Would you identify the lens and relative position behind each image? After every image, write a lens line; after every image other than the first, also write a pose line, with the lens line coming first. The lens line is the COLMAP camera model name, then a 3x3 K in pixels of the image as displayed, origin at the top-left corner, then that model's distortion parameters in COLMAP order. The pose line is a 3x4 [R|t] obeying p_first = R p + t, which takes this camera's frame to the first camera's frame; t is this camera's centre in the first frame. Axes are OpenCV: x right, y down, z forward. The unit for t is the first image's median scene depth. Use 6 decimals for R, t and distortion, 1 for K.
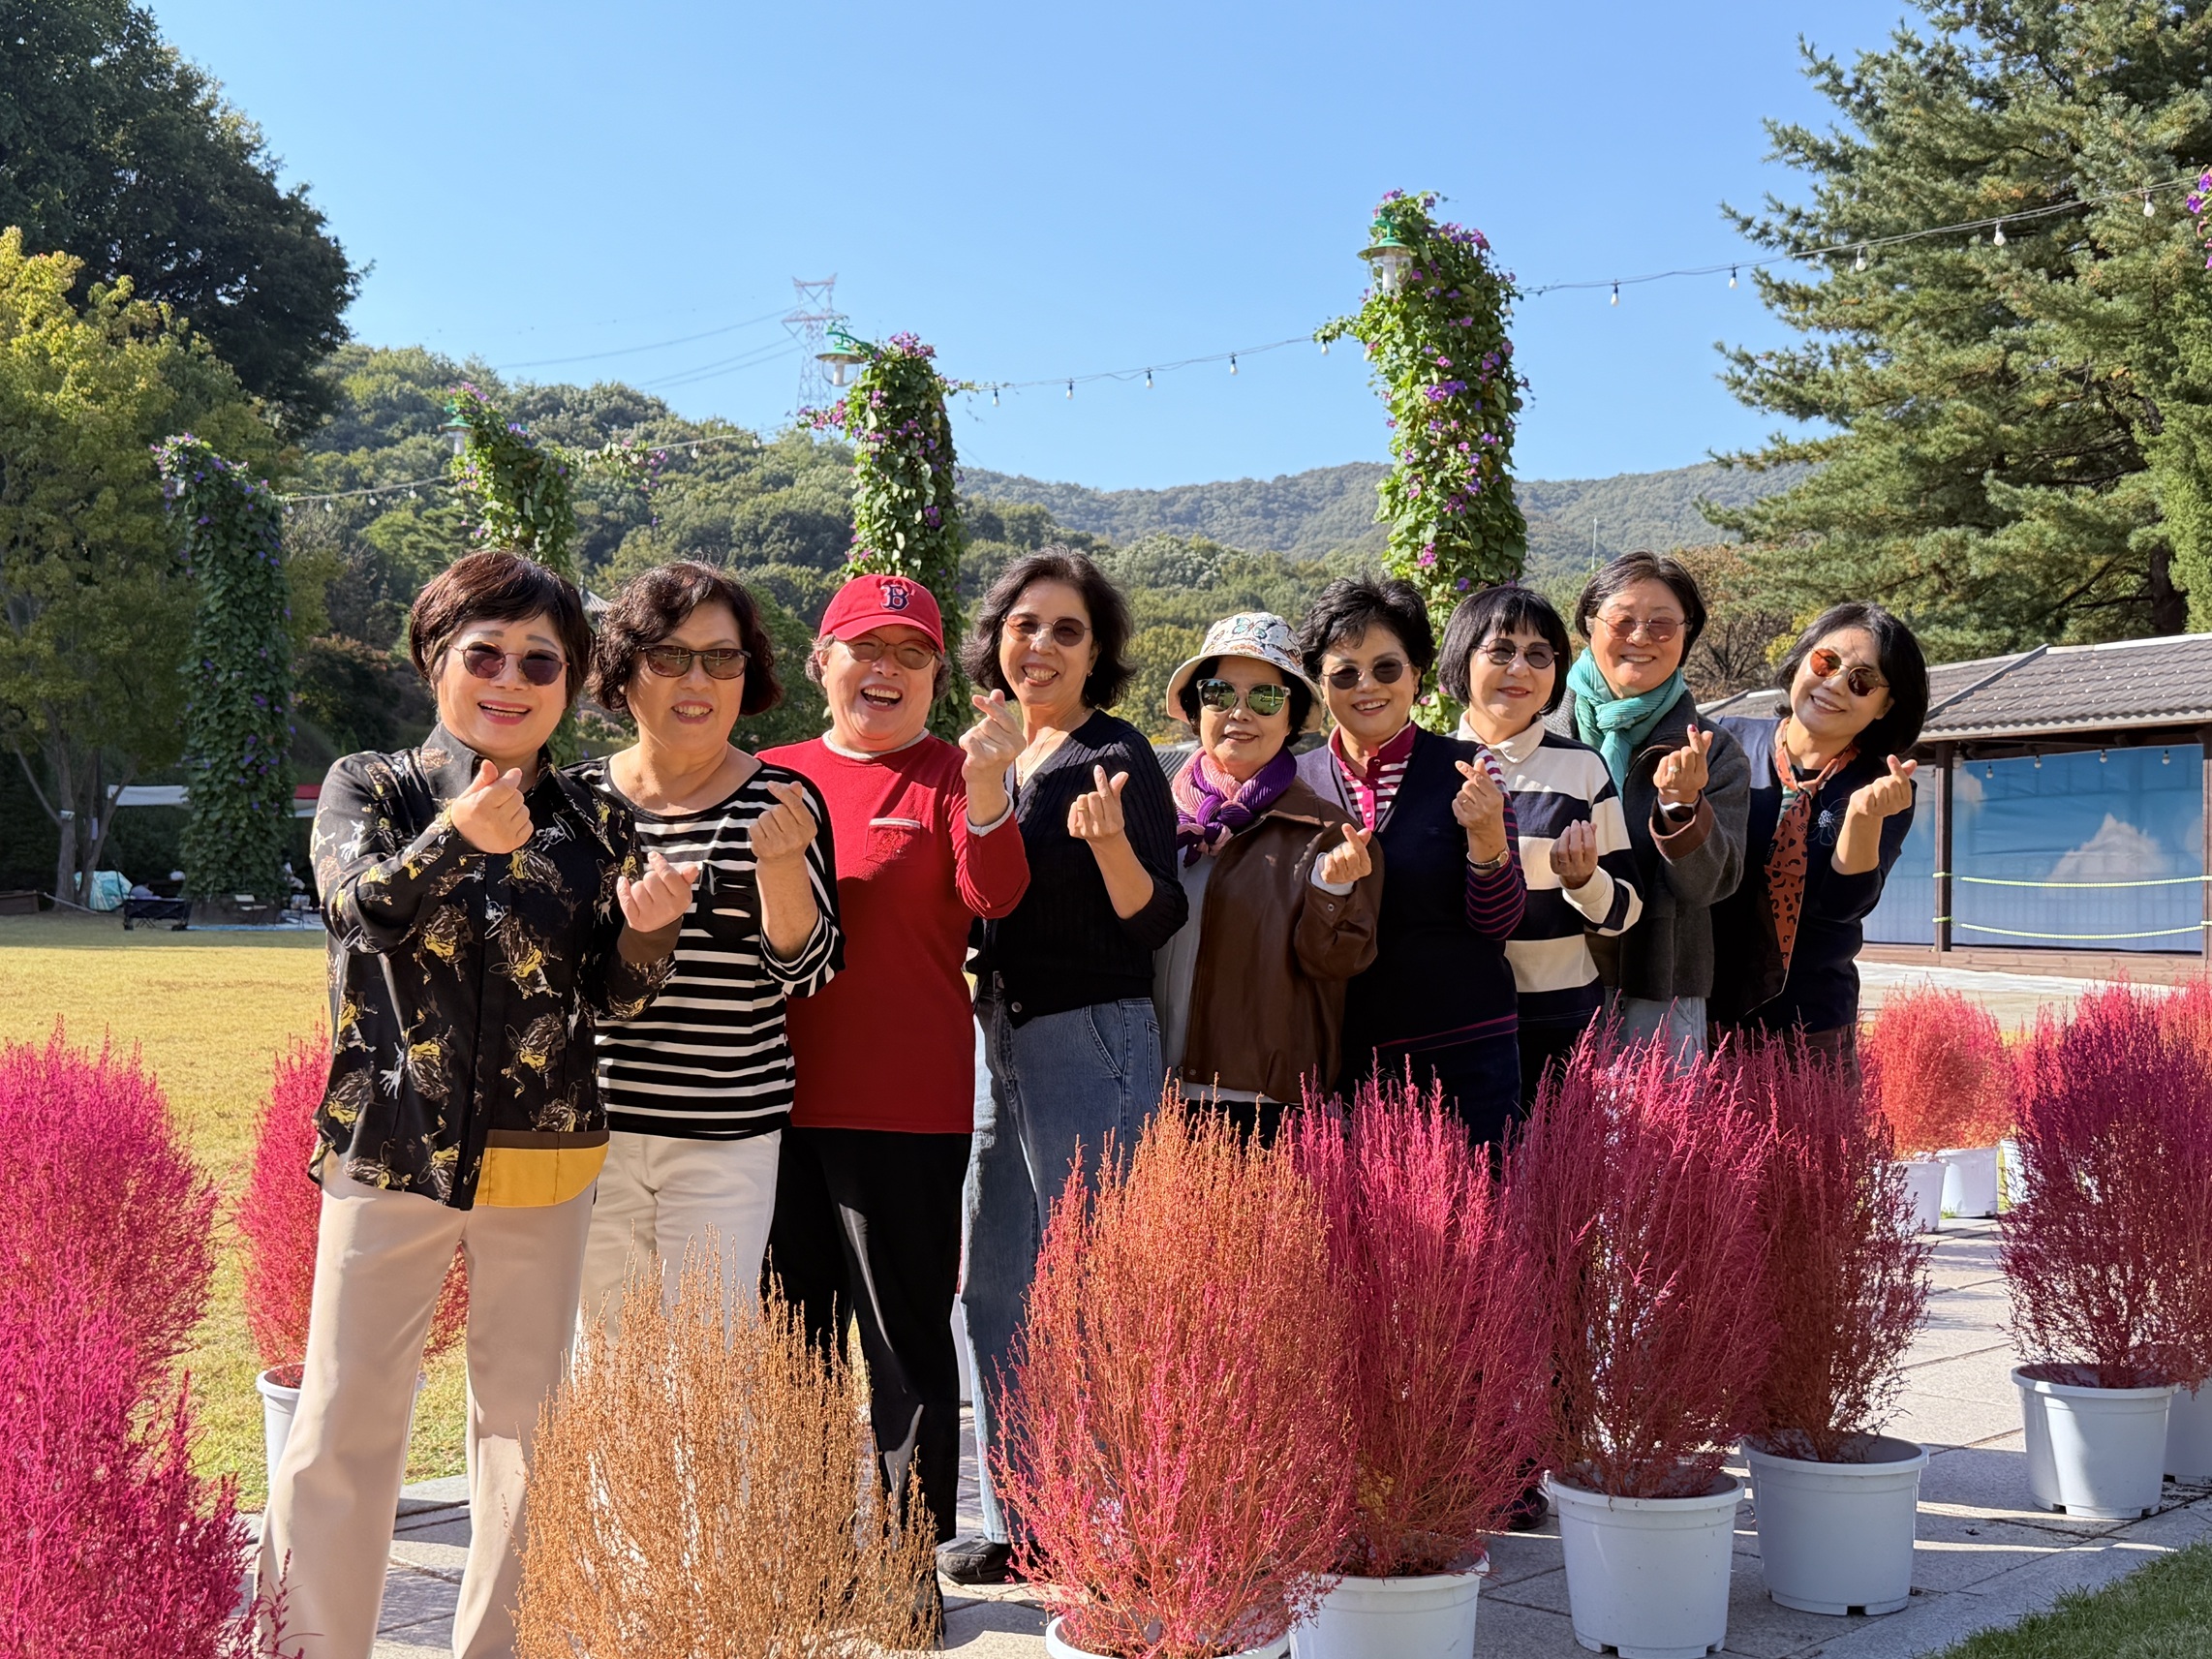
lens RADIAL K [[2573.7, 0, 1102.4], [0, 2573.7, 839.2], [0, 0, 1]] dist [0.041156, 0.000000]
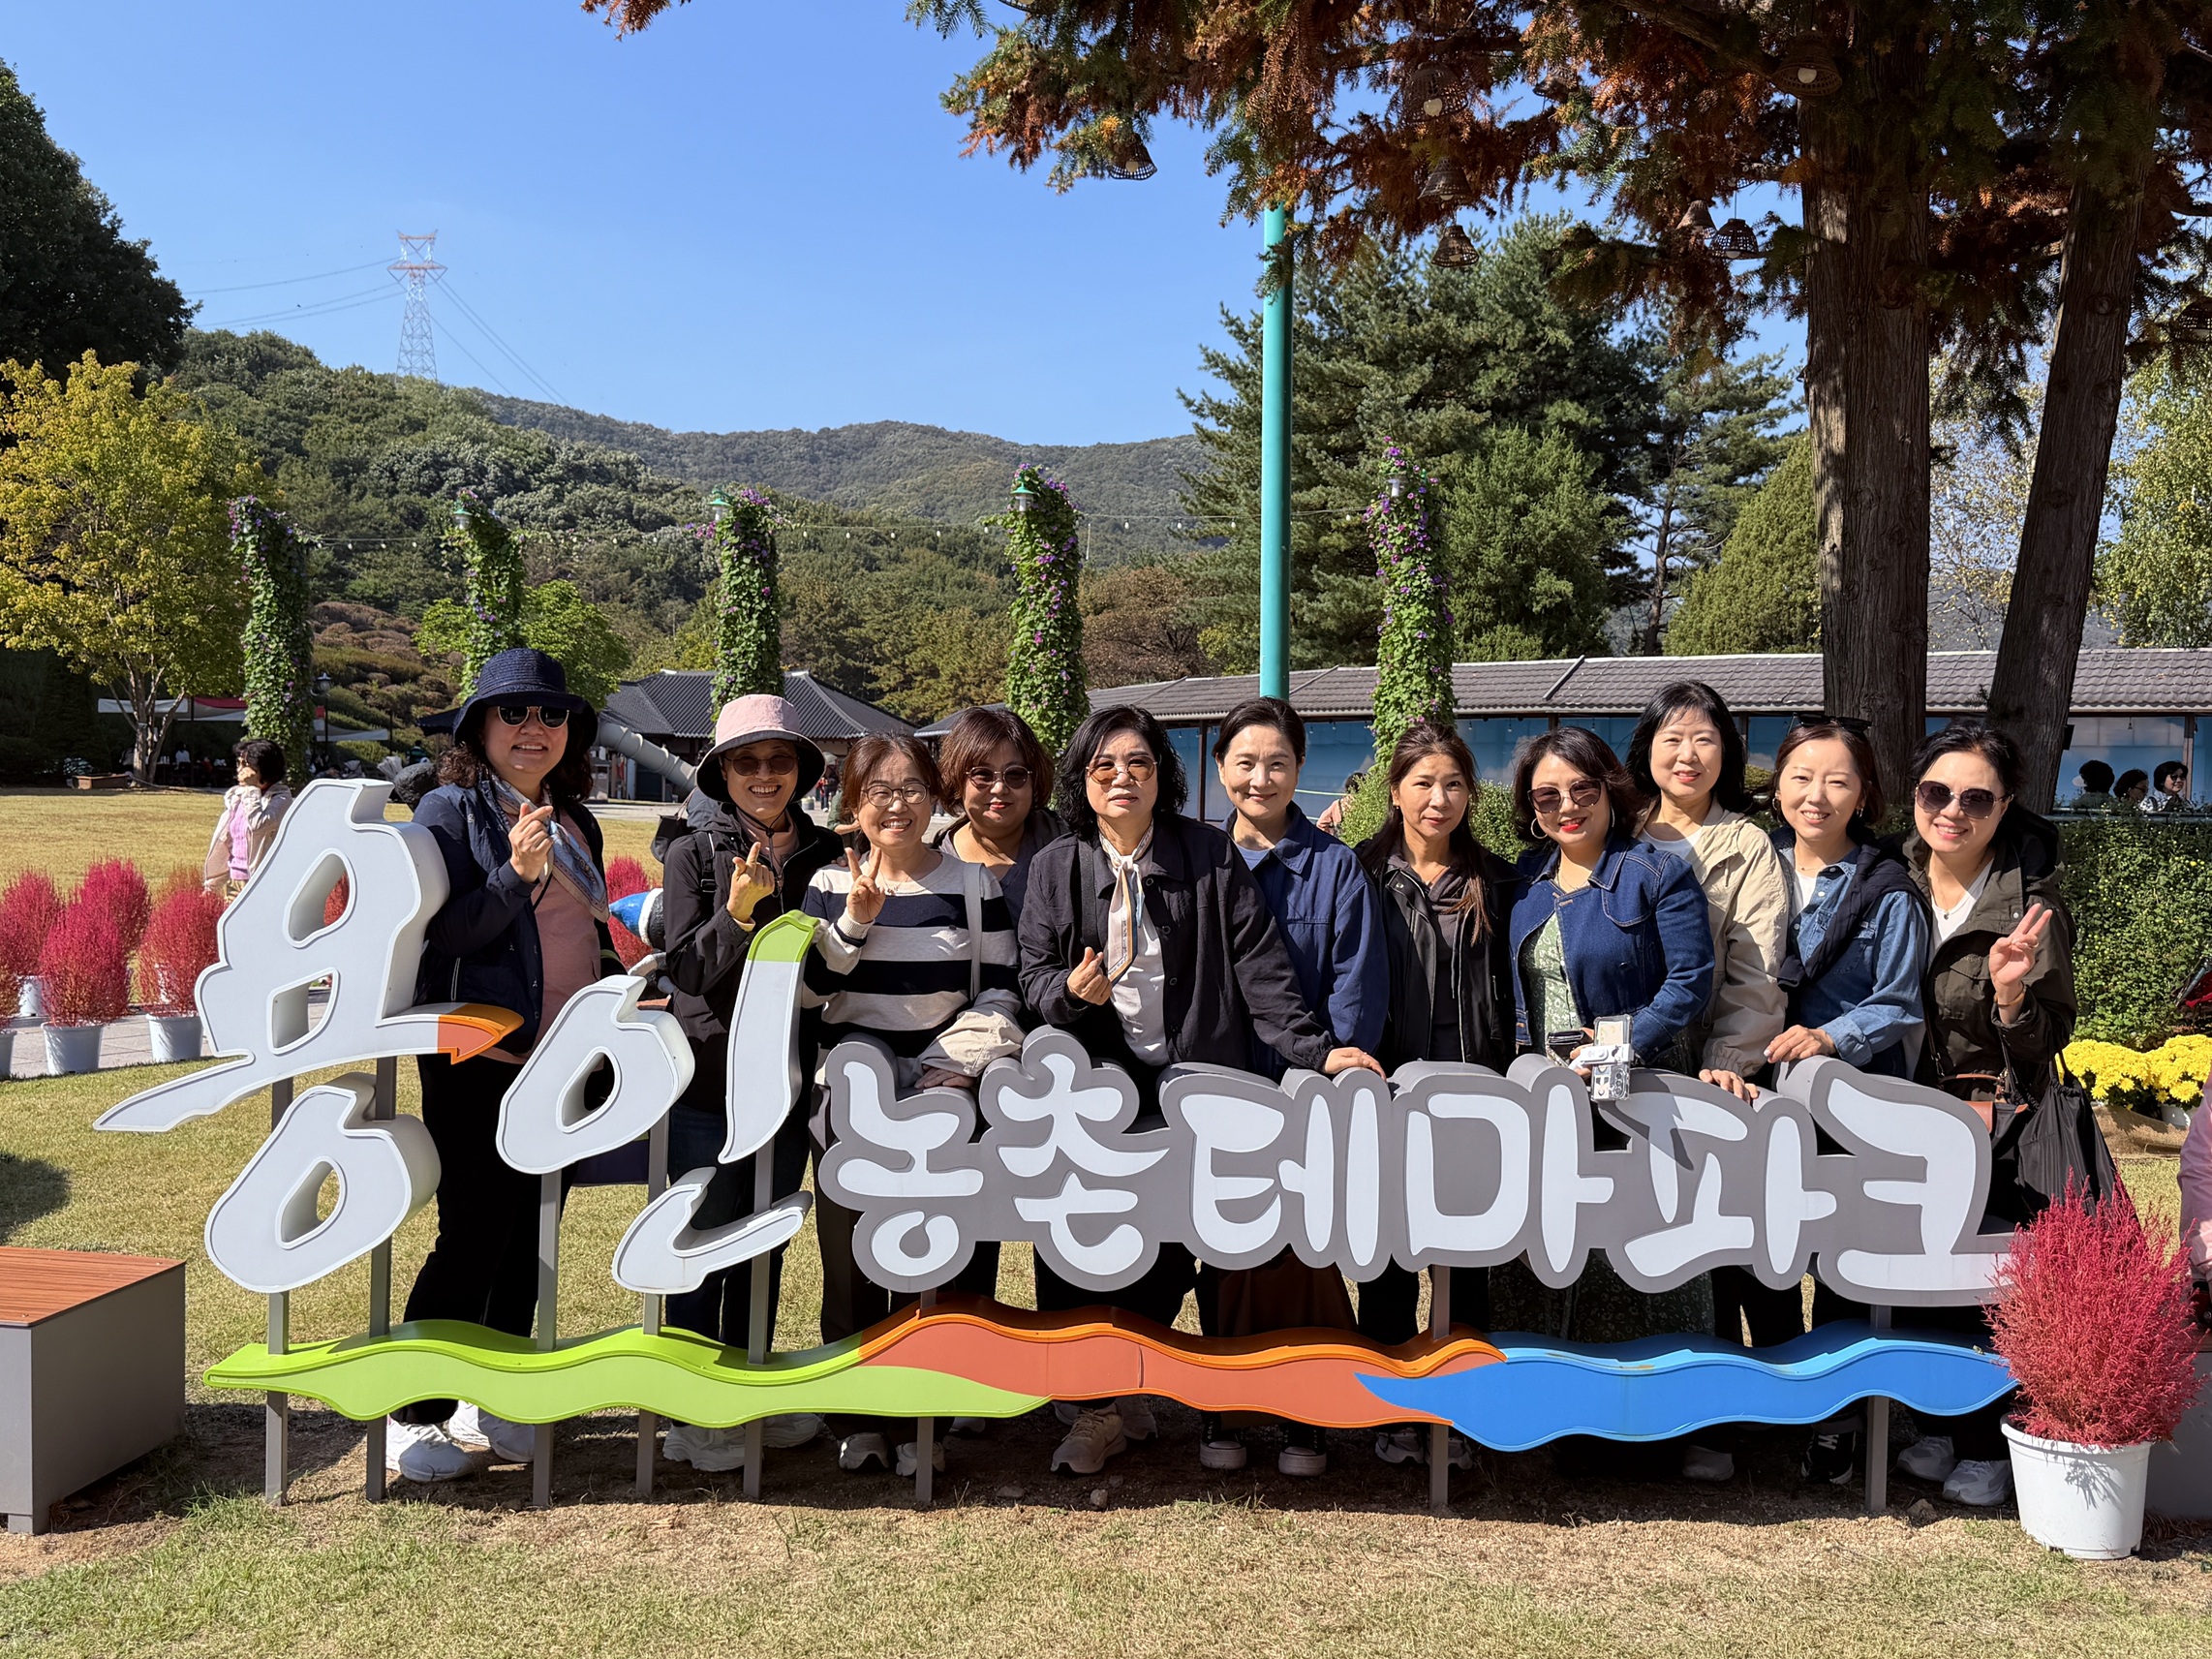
lens RADIAL K [[2155.2, 0, 1125.7], [0, 2155.2, 836.3], [0, 0, 1]] dist [0.056249, 0.000000]
pose [[0.976829, 0.007543, 0.213889, -0.103012], [-0.018523, 0.998608, 0.049379, -0.021427], [-0.213219, -0.052196, 0.975609, -0.428871]]
